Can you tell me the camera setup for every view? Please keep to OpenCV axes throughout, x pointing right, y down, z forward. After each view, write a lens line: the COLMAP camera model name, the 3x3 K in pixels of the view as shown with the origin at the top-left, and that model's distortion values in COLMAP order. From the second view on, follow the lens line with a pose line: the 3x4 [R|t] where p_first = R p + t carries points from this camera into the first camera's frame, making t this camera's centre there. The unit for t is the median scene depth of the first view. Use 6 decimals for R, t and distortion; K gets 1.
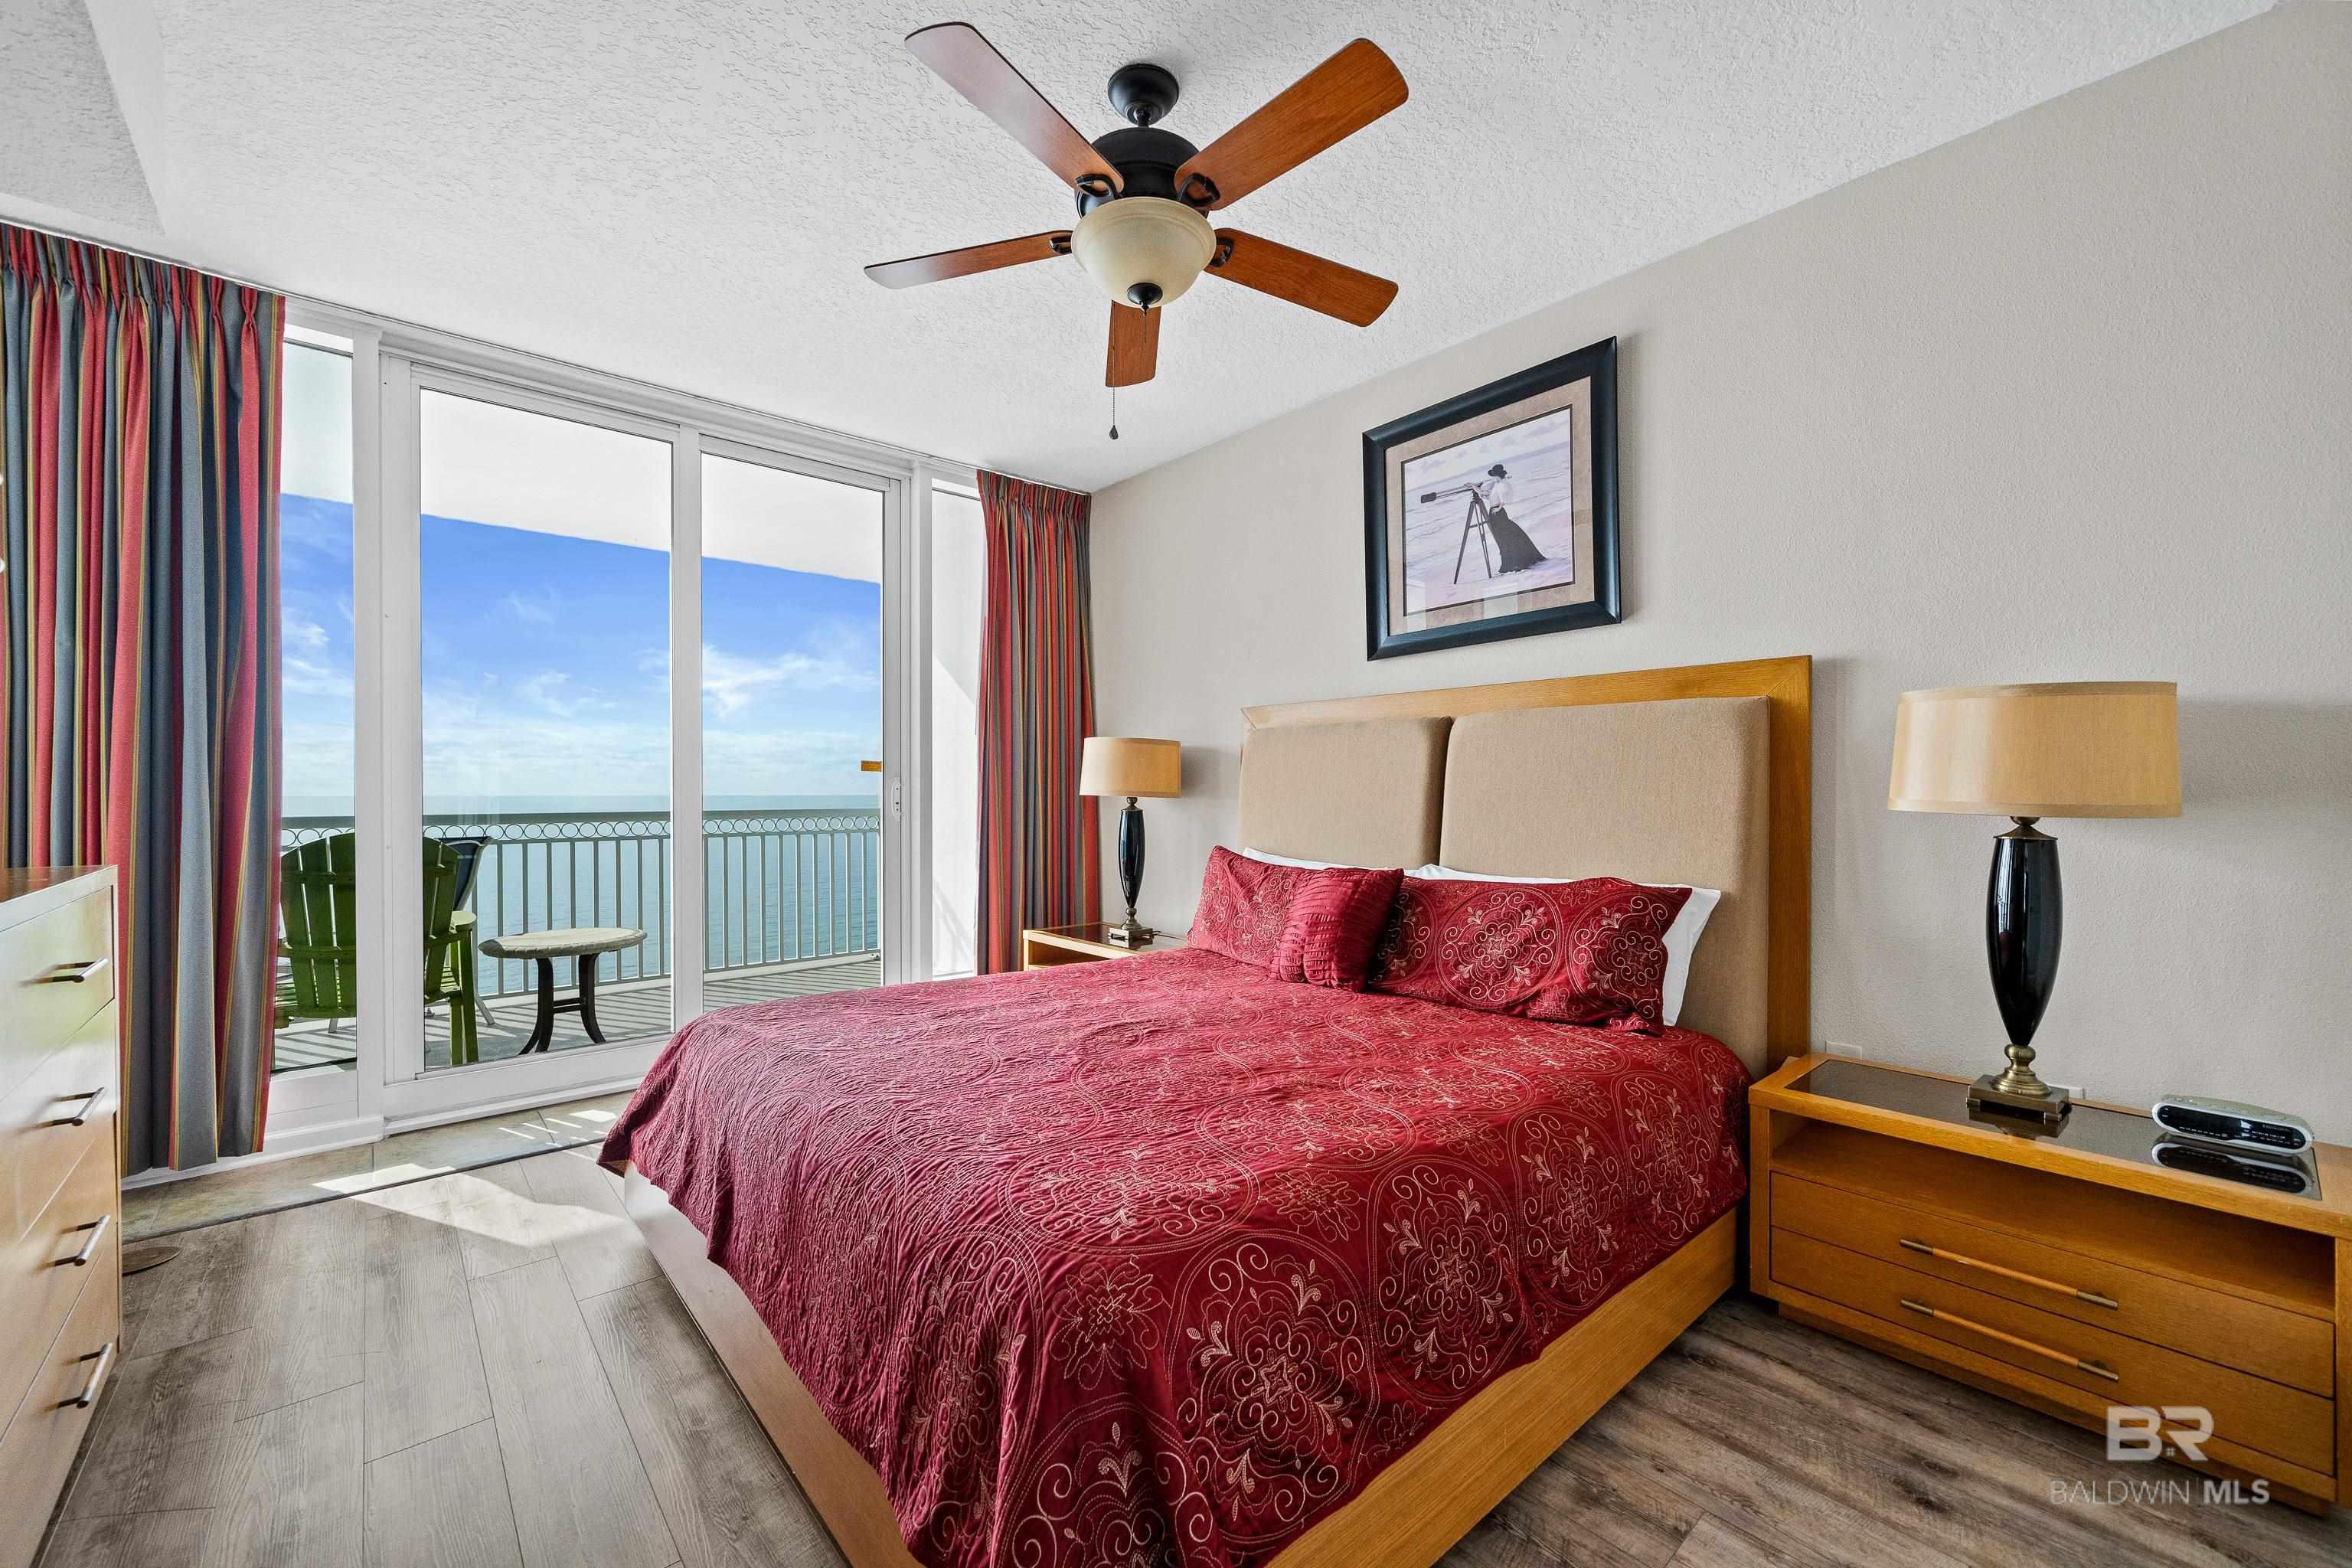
lens RADIAL K [[929.0, 0, 1176.0], [0, 929.0, 784.0], [0, 0, 1]] dist [0.000314, -0.000061]
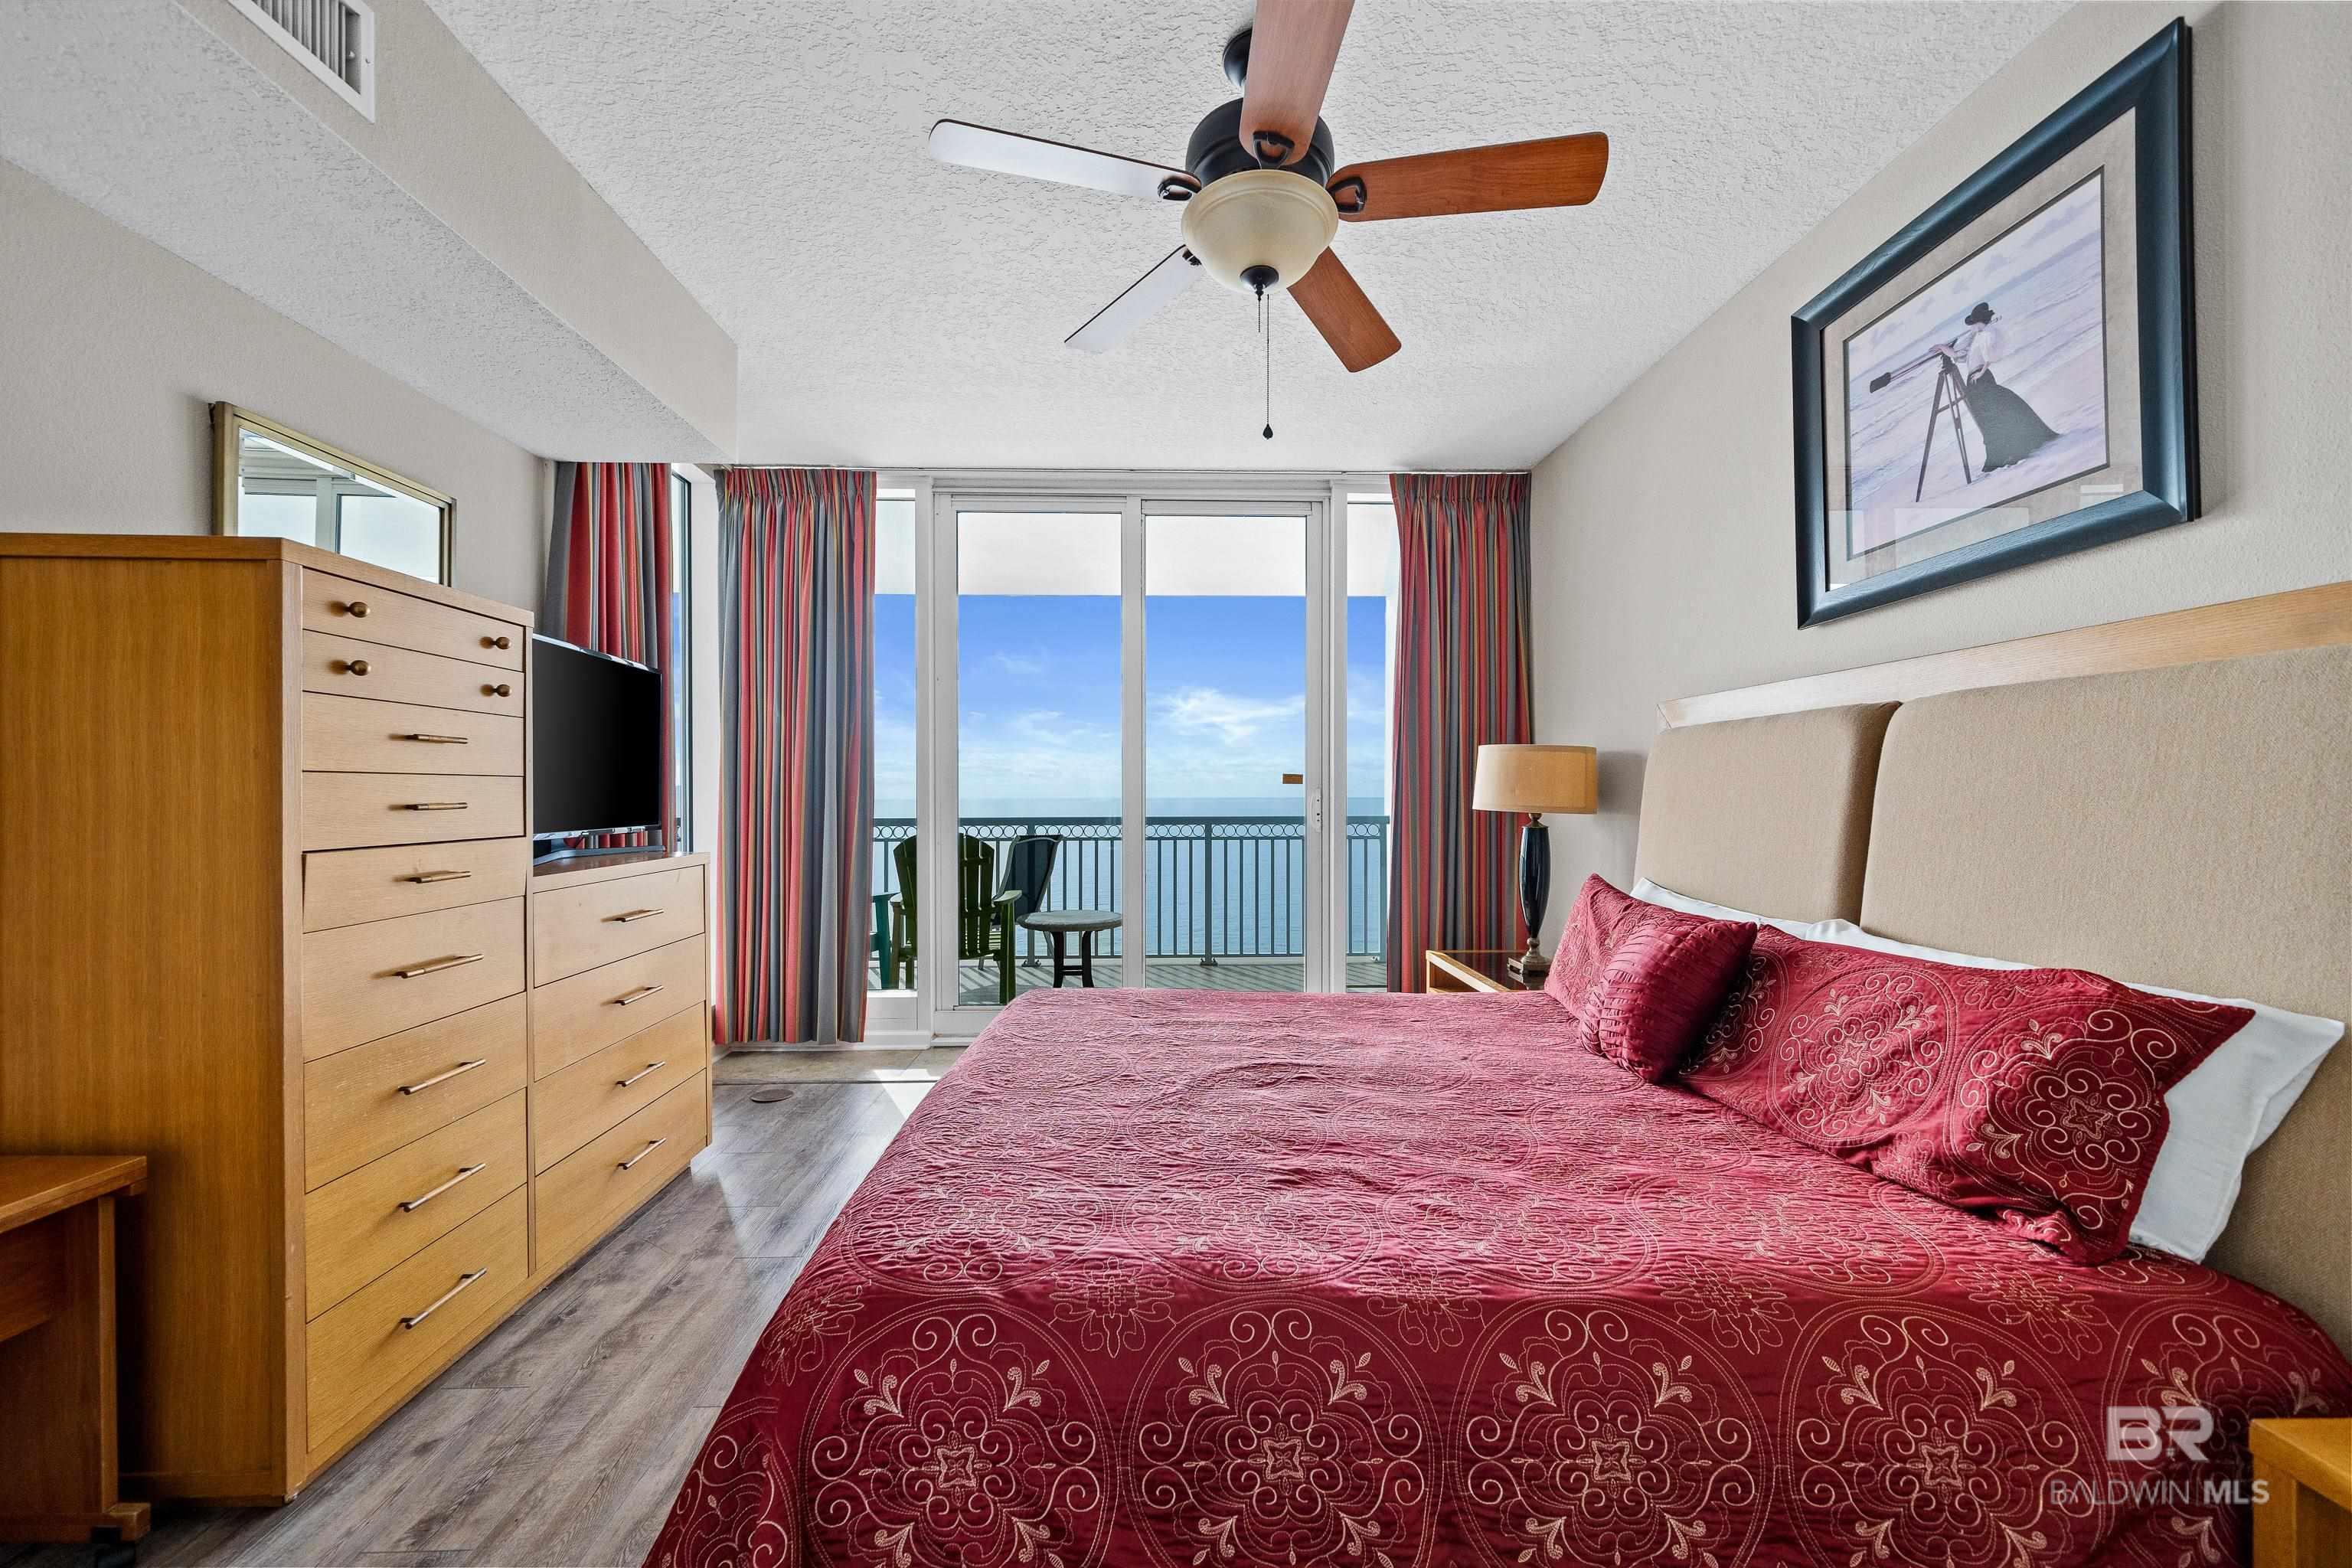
lens RADIAL K [[913.0, 0, 1175.3], [0, 913.0, 789.3], [0, 0, 1]] dist [-0.001881, -0.000274]
pose [[0.772053, -0.002962, -0.635552, 0.336508], [0.004820, 0.999988, 0.001195, -0.013975], [0.635540, -0.003986, 0.772057, 0.172429]]
